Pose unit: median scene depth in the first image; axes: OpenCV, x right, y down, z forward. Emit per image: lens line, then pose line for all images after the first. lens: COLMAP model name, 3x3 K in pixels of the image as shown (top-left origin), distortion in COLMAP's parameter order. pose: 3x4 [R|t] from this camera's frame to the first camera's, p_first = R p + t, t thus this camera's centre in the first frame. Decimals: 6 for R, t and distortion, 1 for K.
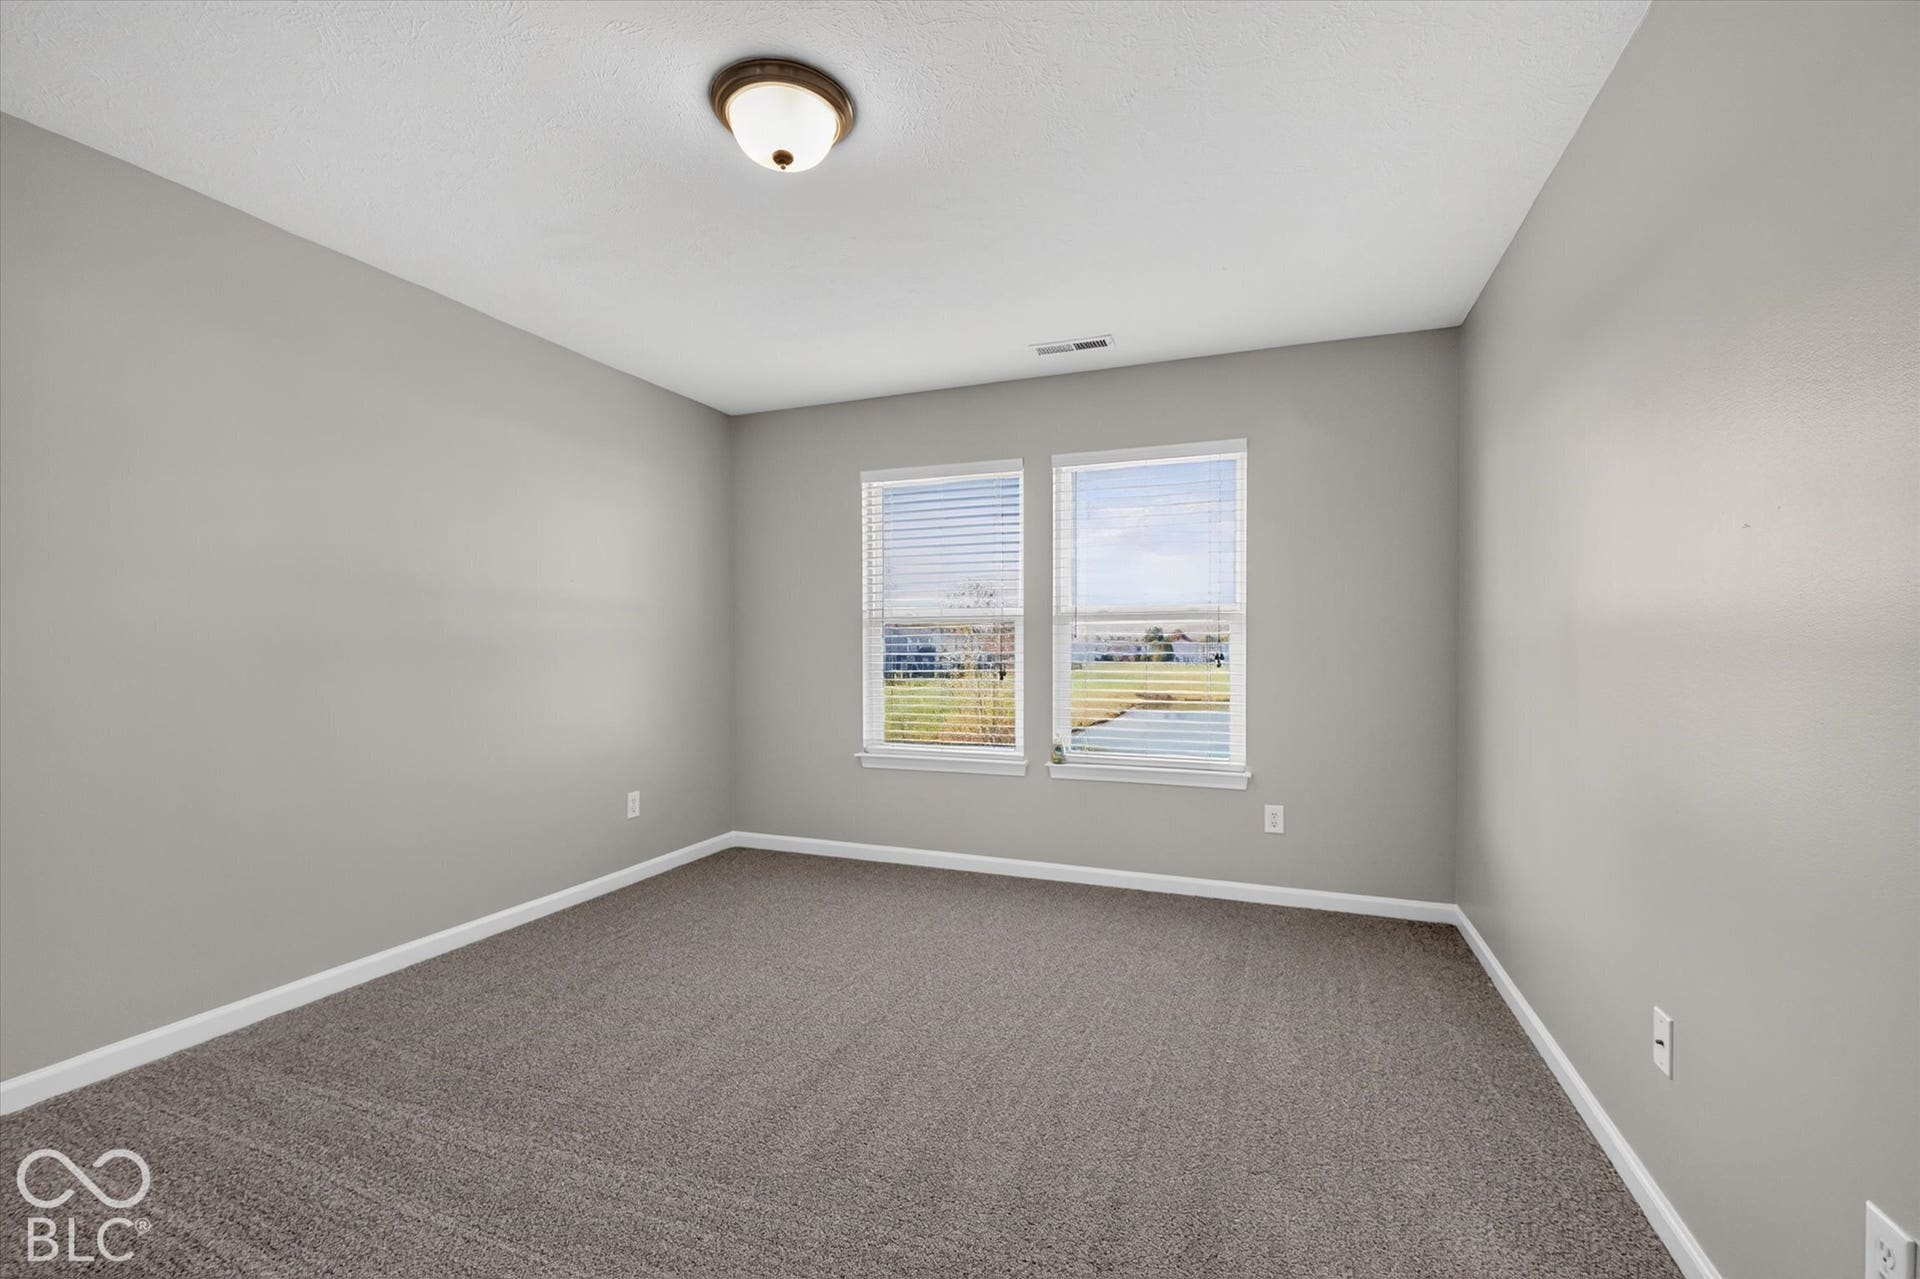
lens RADIAL K [[811.8, 0, 954.0], [0, 811.8, 662.3], [0, 0, 1]] dist [0.004083, -0.001630]
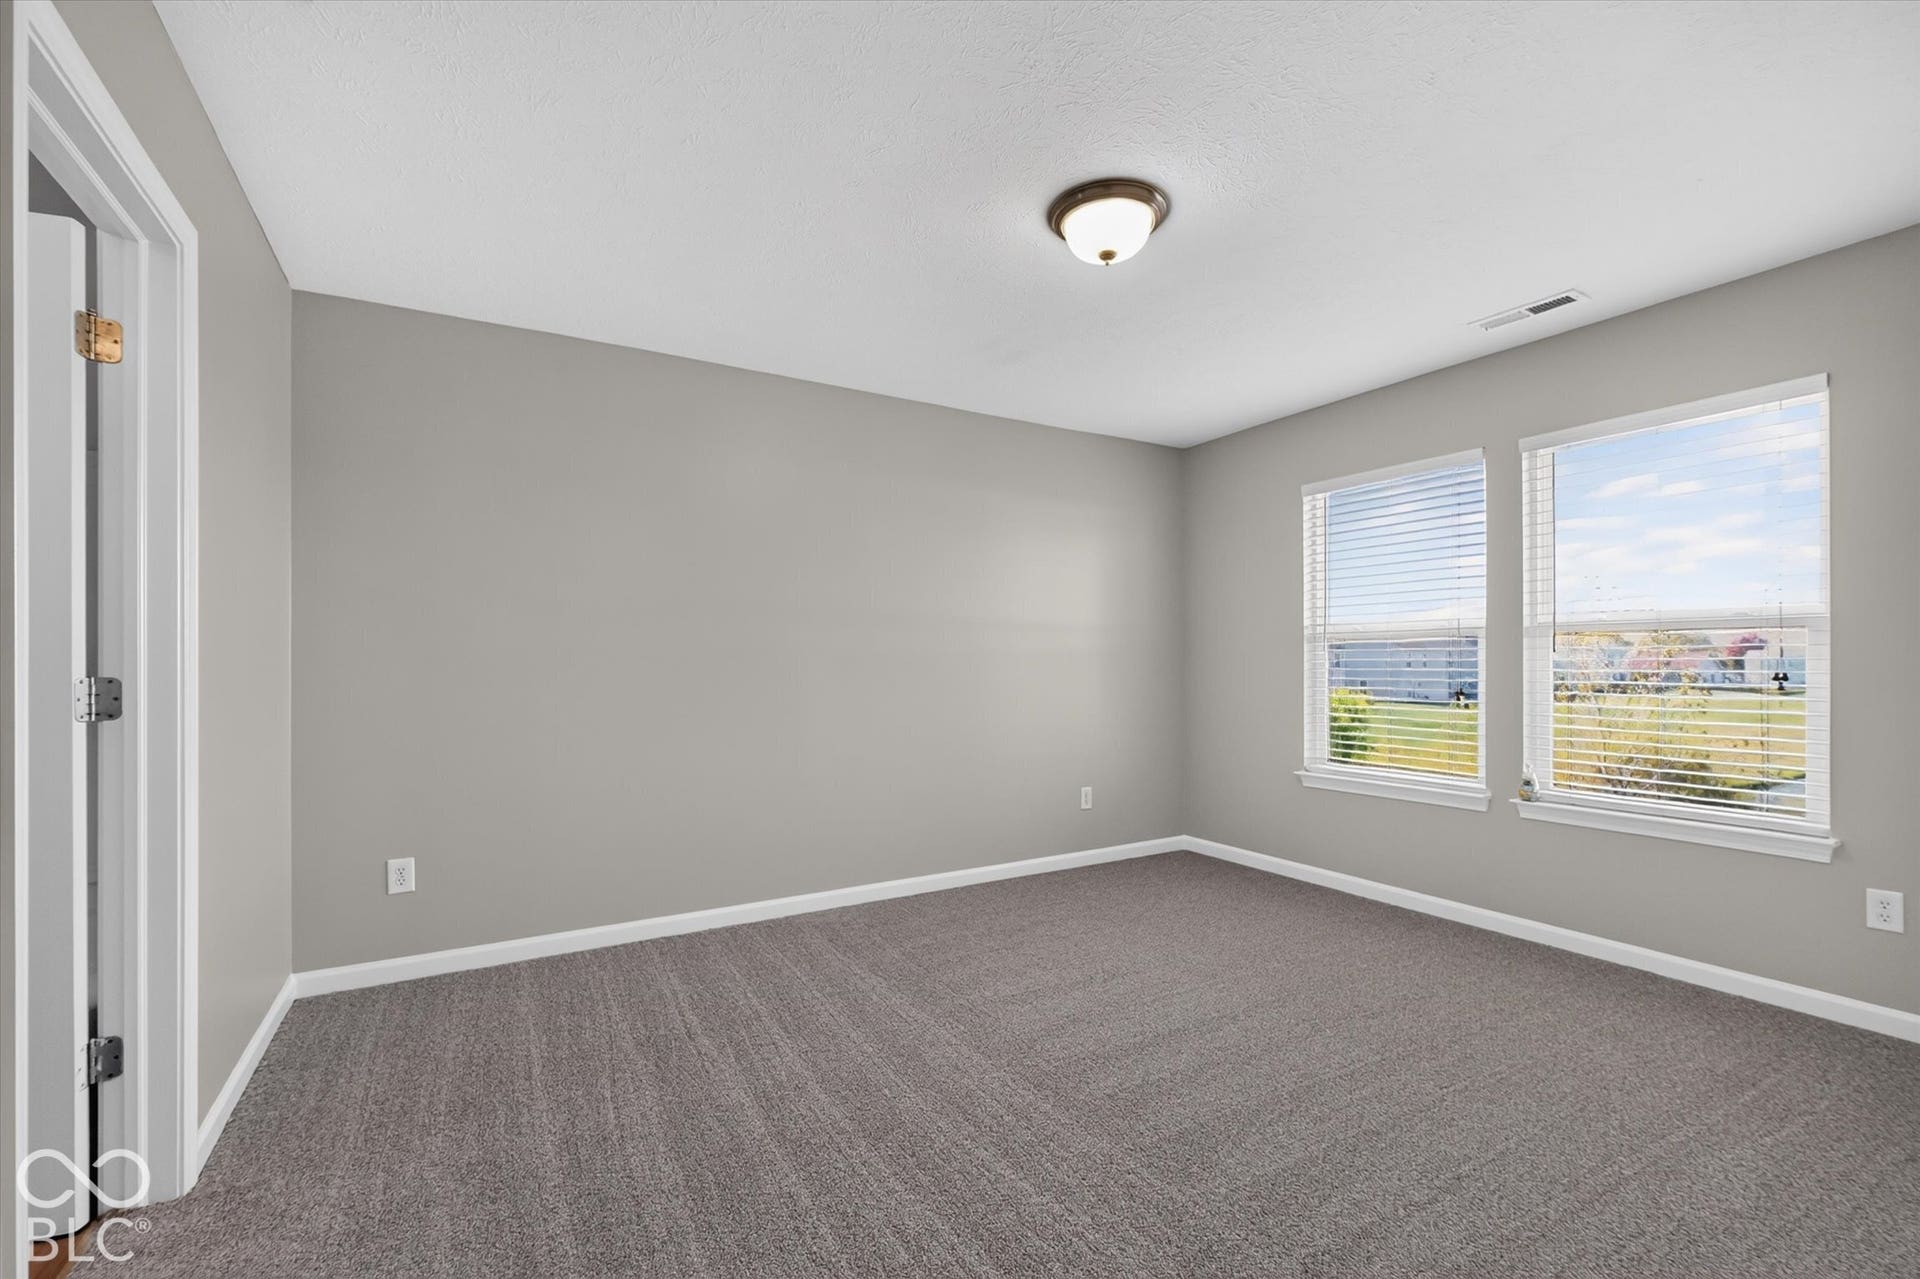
lens RADIAL K [[811.8, 0, 961.9], [0, 811.8, 665.8], [0, 0, 1]] dist [0.004083, -0.001630]
pose [[0.787645, 0.001998, -0.616126, 0.200872], [-0.013074, 0.999824, -0.013471, 0.003618], [0.615990, 0.018666, 0.787533, -0.034849]]
